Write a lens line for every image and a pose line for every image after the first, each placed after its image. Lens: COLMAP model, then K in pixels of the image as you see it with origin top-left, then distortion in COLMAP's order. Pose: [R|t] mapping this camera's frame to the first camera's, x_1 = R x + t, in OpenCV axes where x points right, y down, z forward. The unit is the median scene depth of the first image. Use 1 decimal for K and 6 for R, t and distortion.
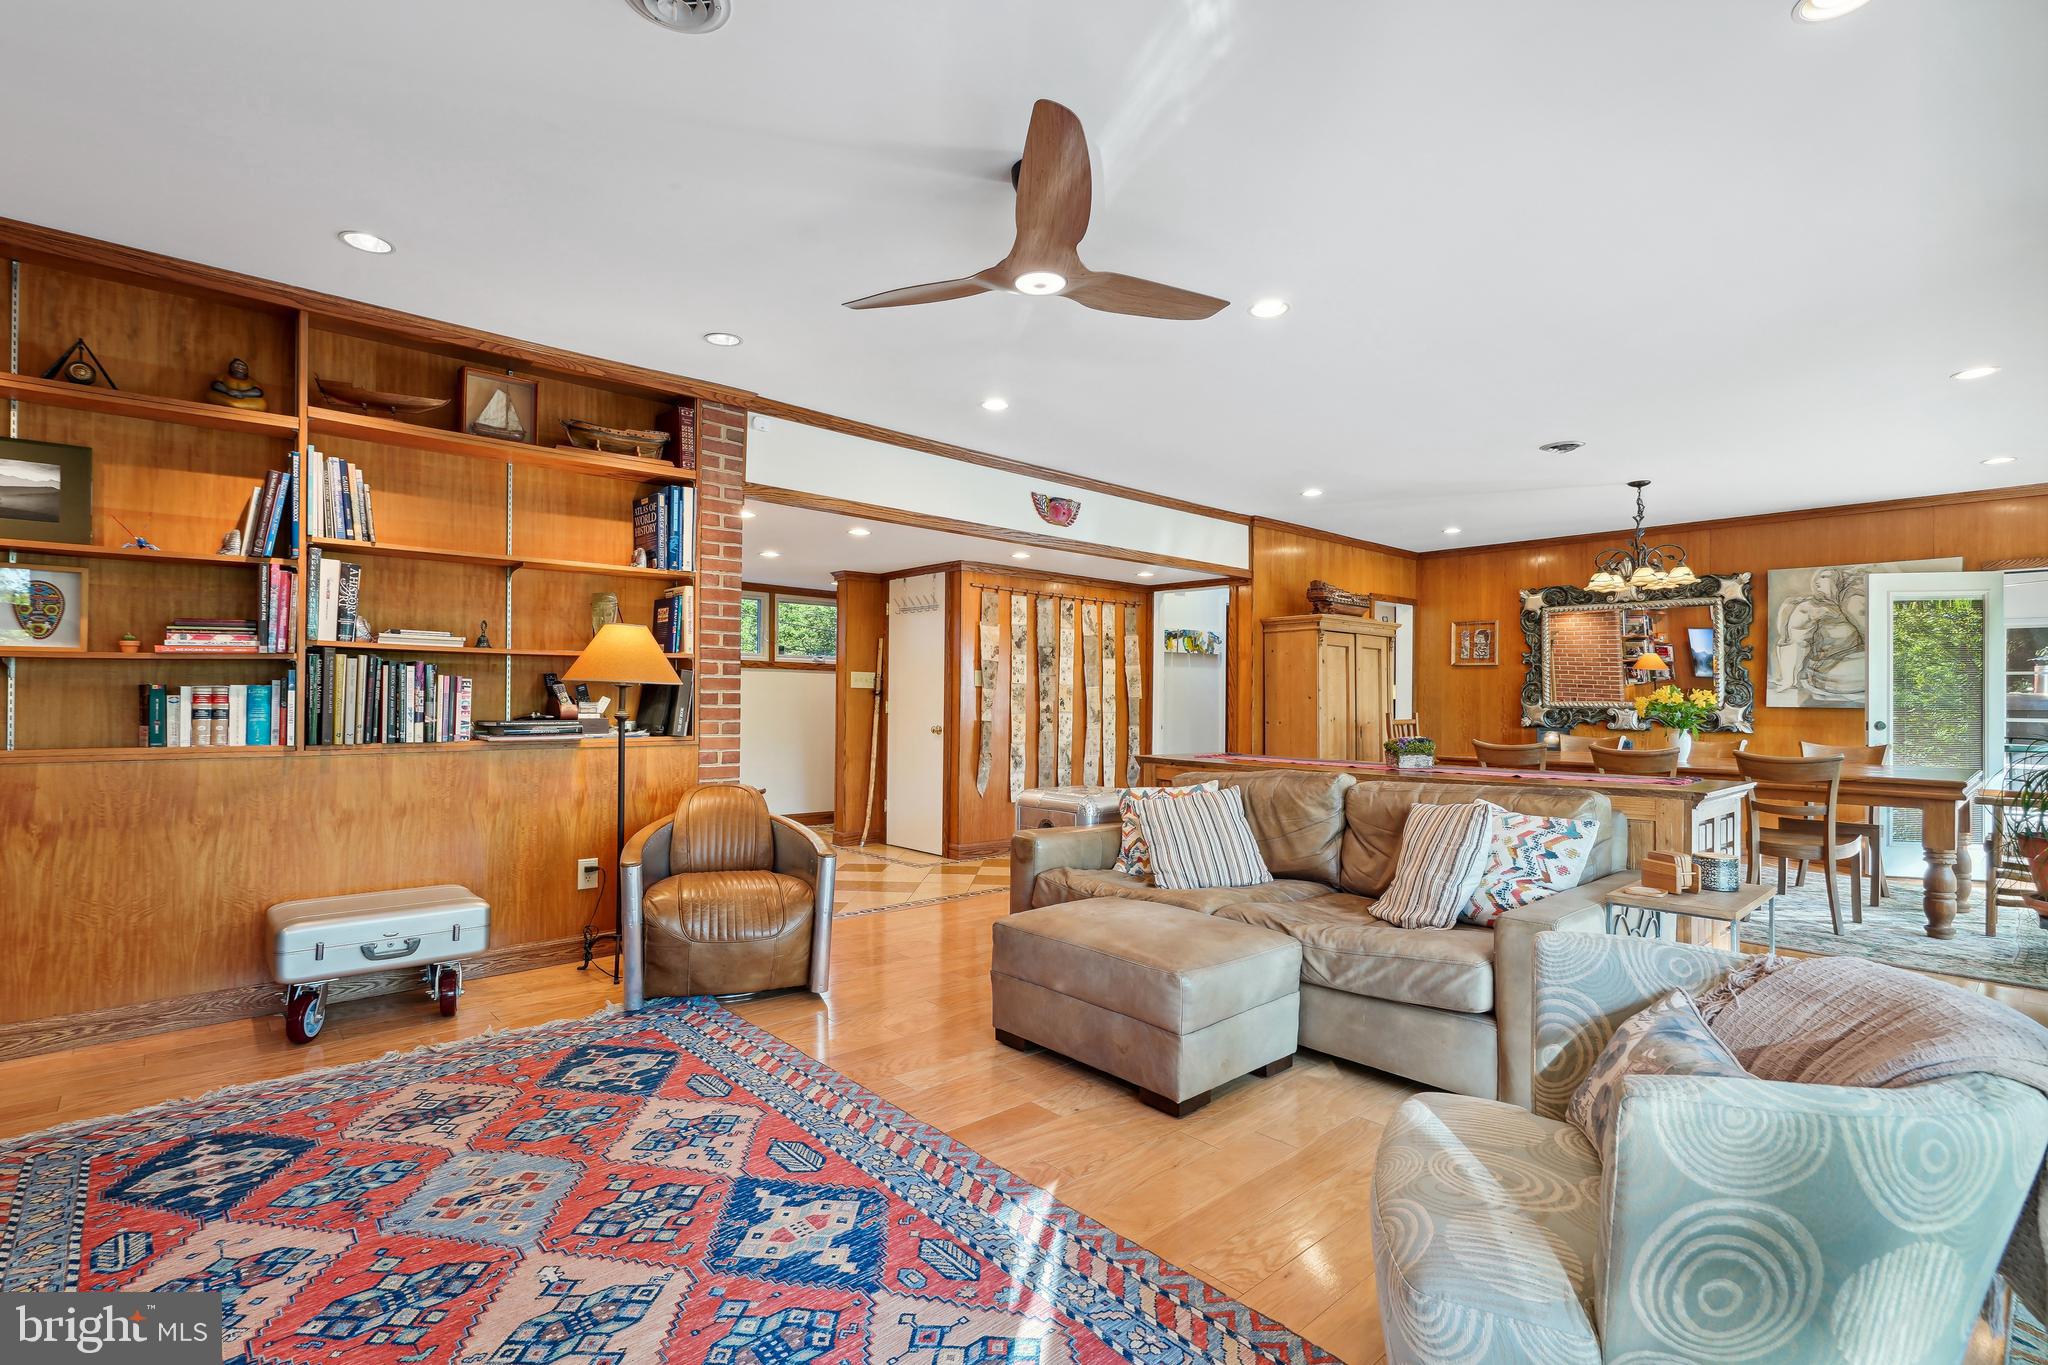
lens RADIAL K [[955.4, 0, 1003.1], [0, 955.4, 687.4], [0, 0, 1]] dist [-0.004311, 0.004266]
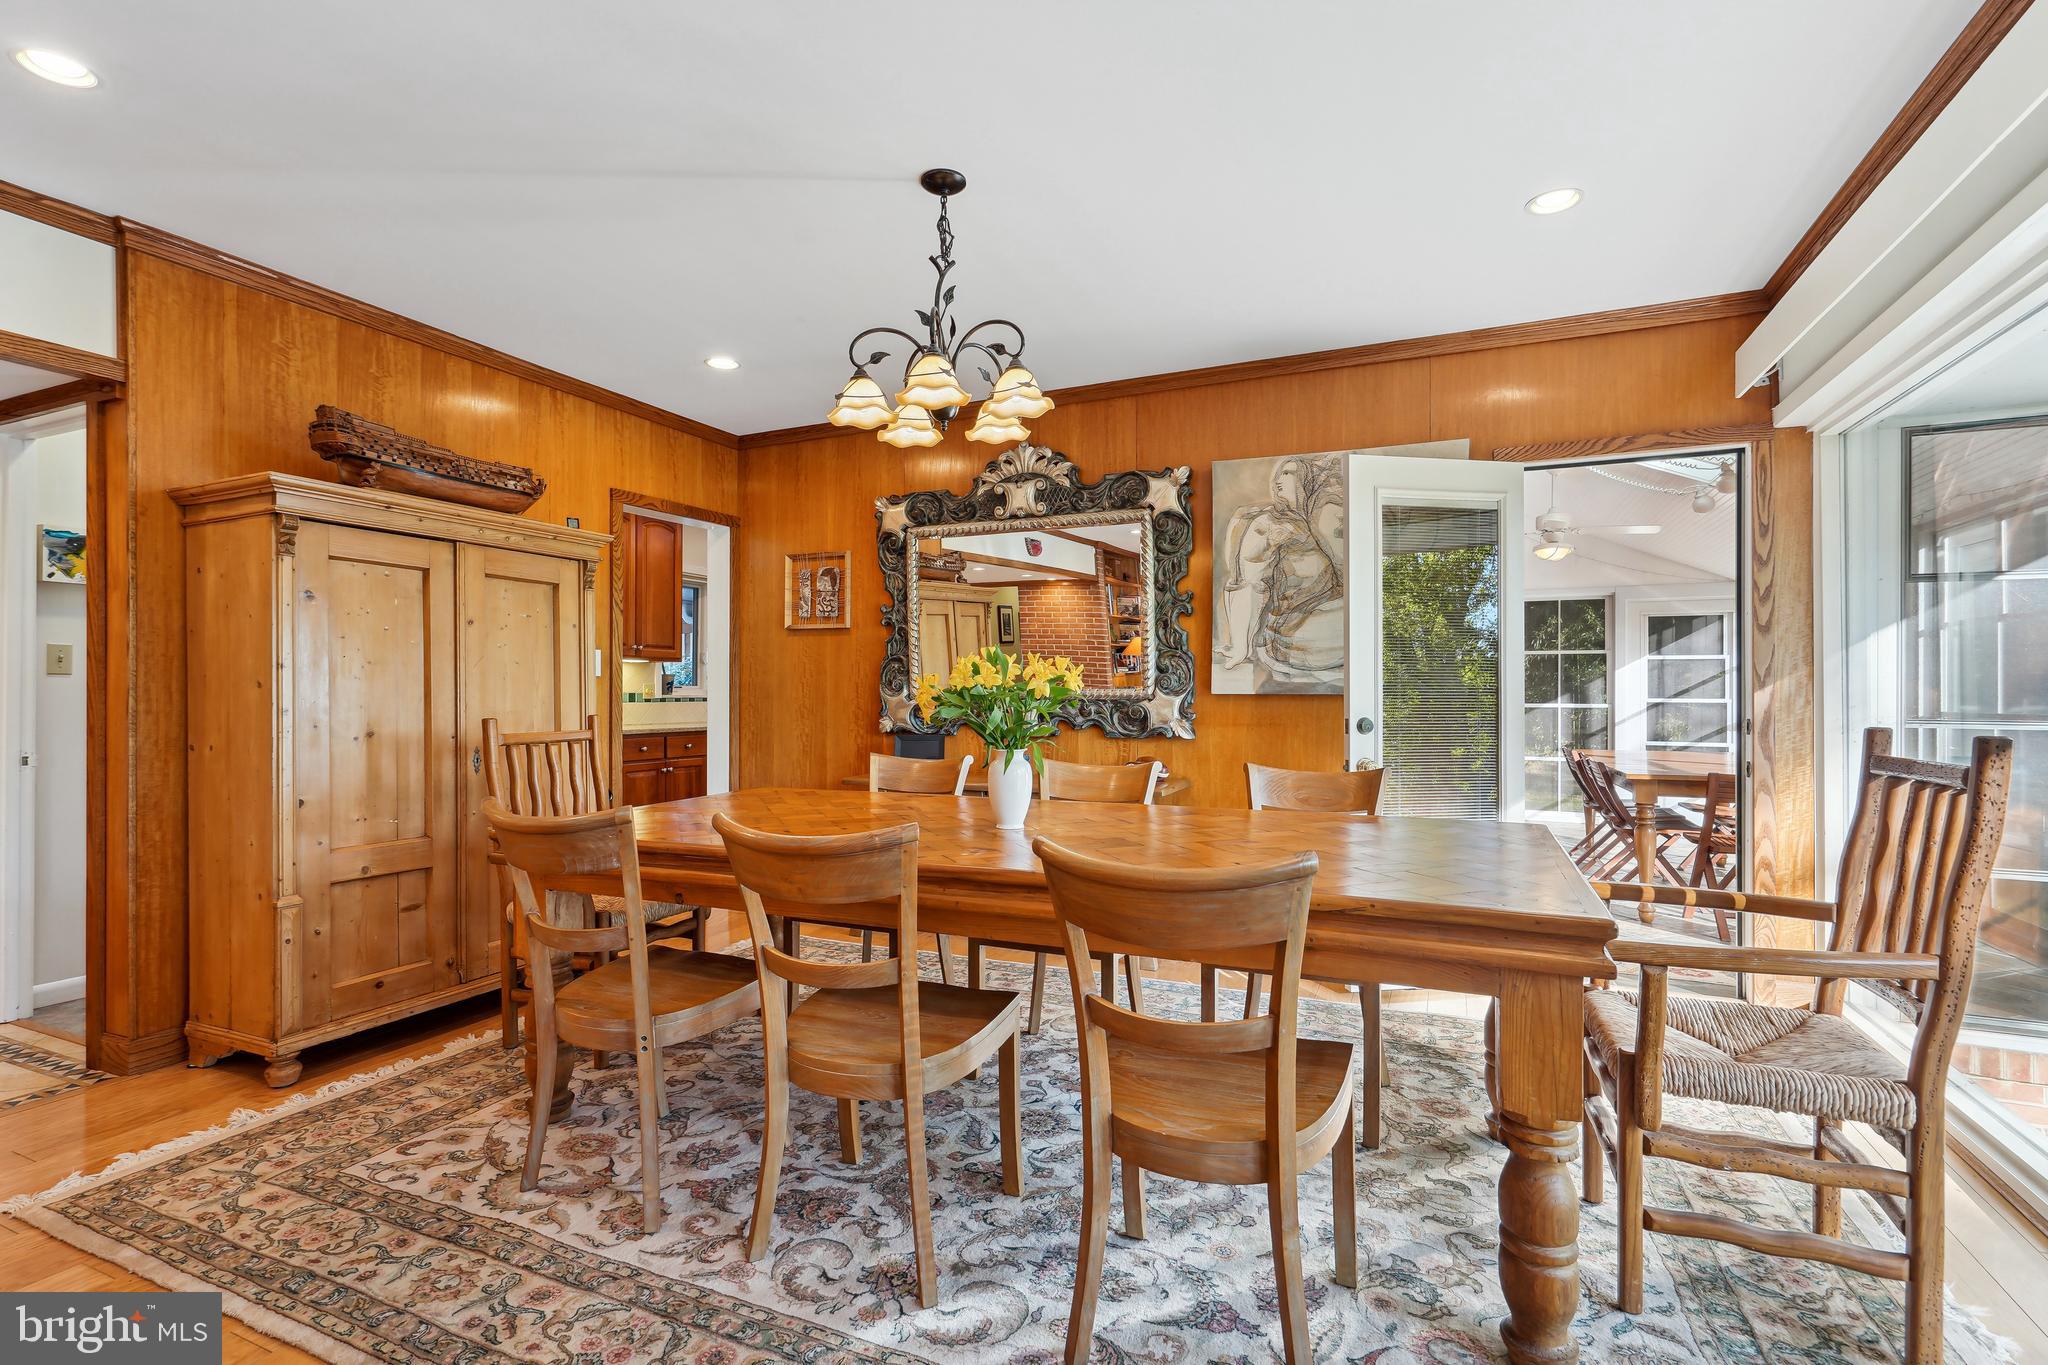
lens RADIAL K [[955.4, 0, 1008.2], [0, 955.4, 685.9], [0, 0, 1]] dist [-0.004311, 0.004266]
pose [[0.915416, -0.007971, 0.402429, 0.819934], [0.005494, 0.999958, 0.007309, 0.018893], [-0.402471, -0.004479, 0.915422, 0.934615]]
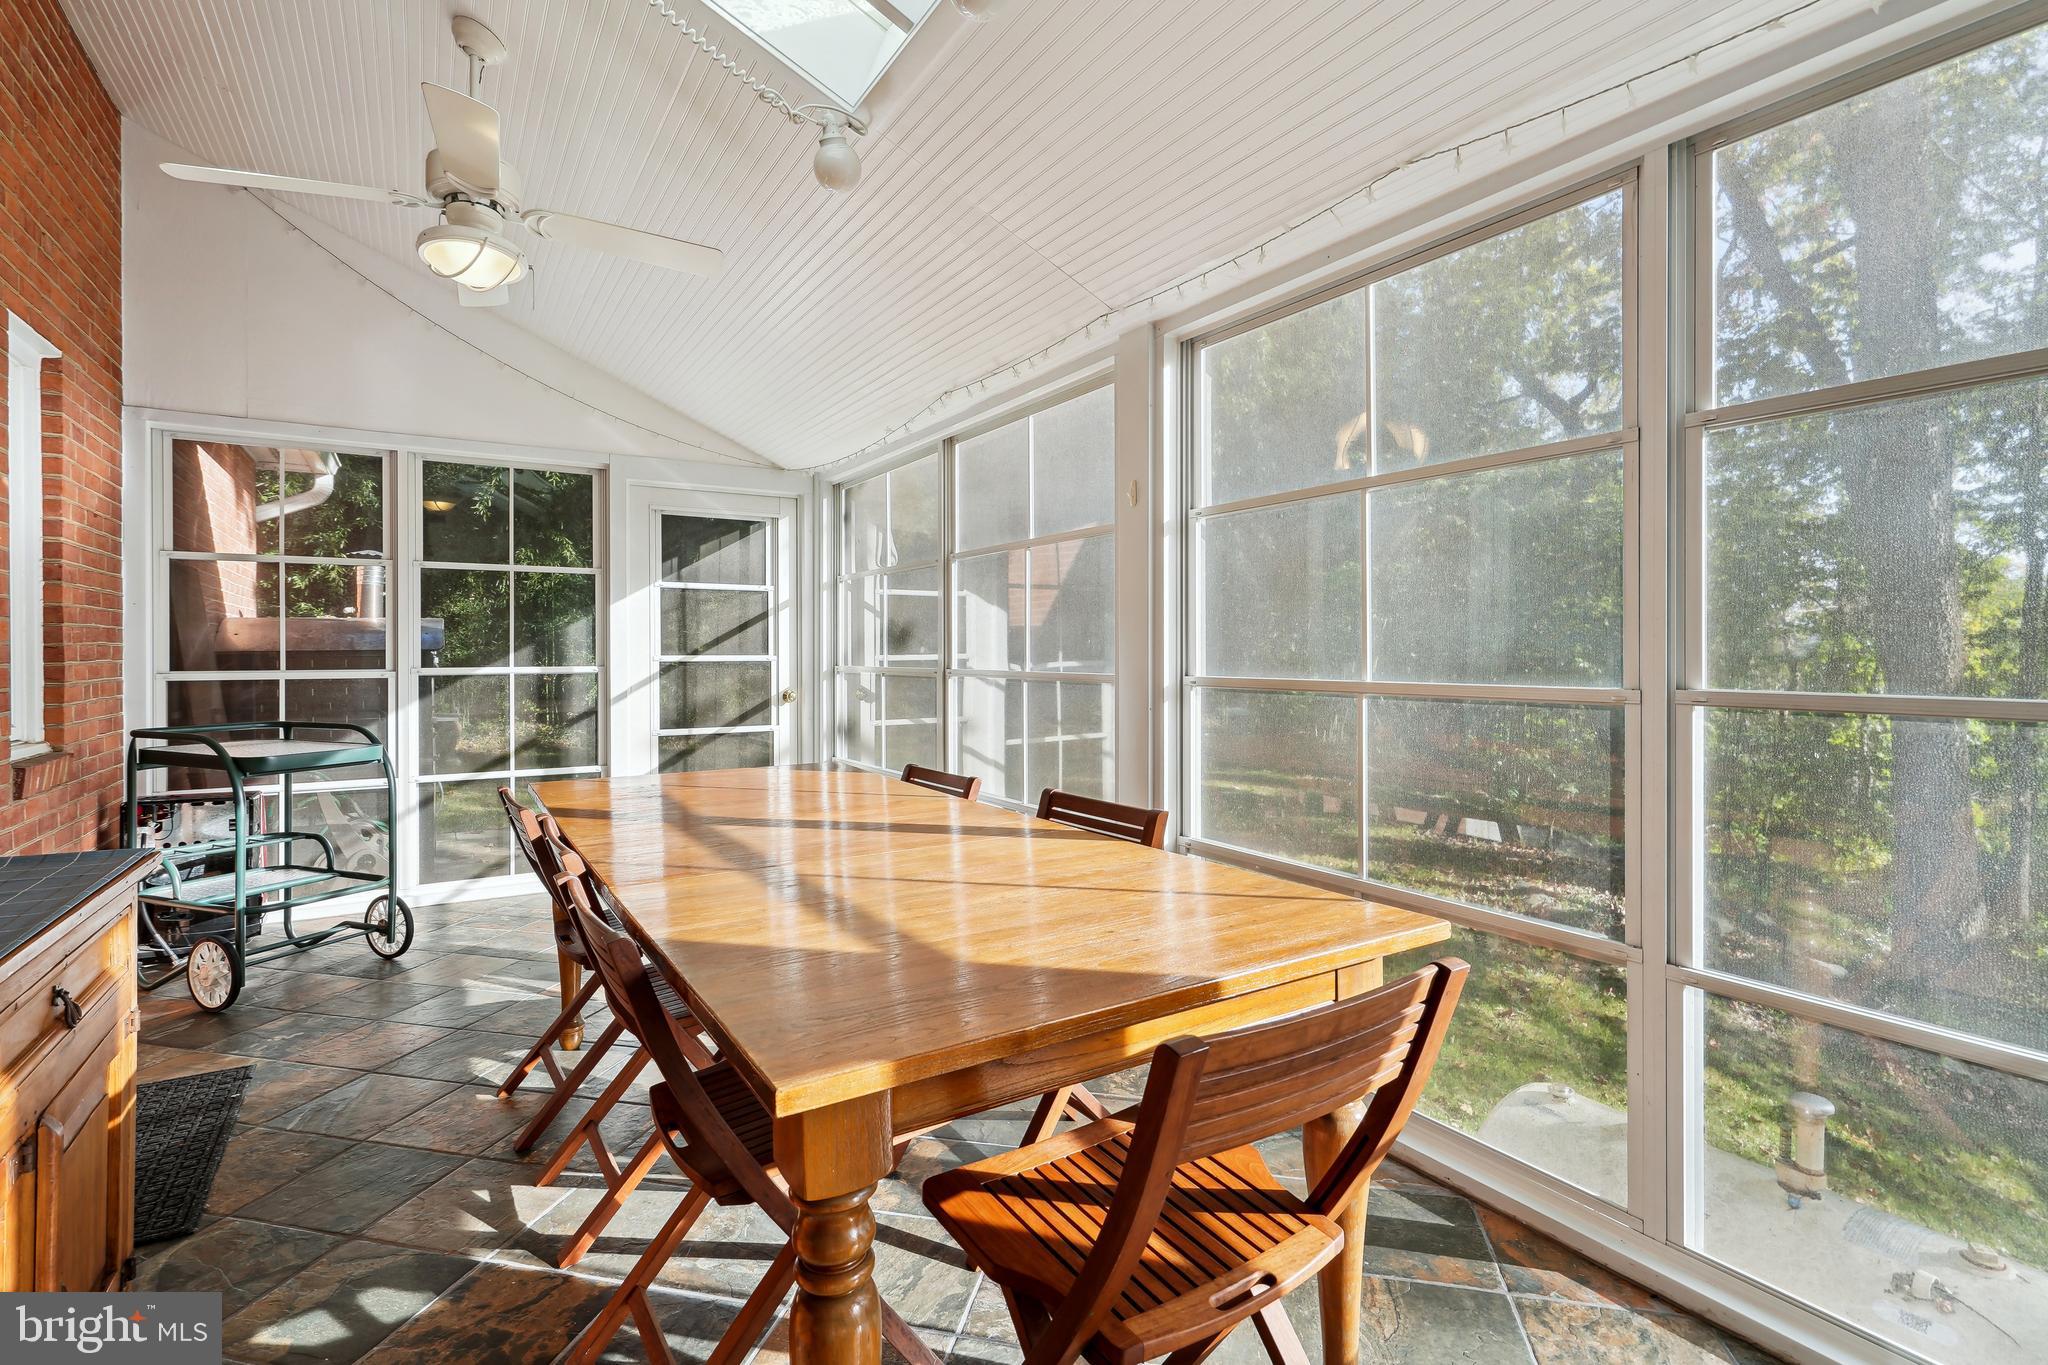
lens RADIAL K [[955.4, 0, 1031.5], [0, 955.4, 665.0], [0, 0, 1]] dist [-0.004311, 0.004266]
pose [[0.161810, -0.013533, 0.986729, 1.220385], [-0.004325, 0.999887, 0.014422, 0.036705], [-0.986813, -0.006601, 0.161733, 1.210089]]
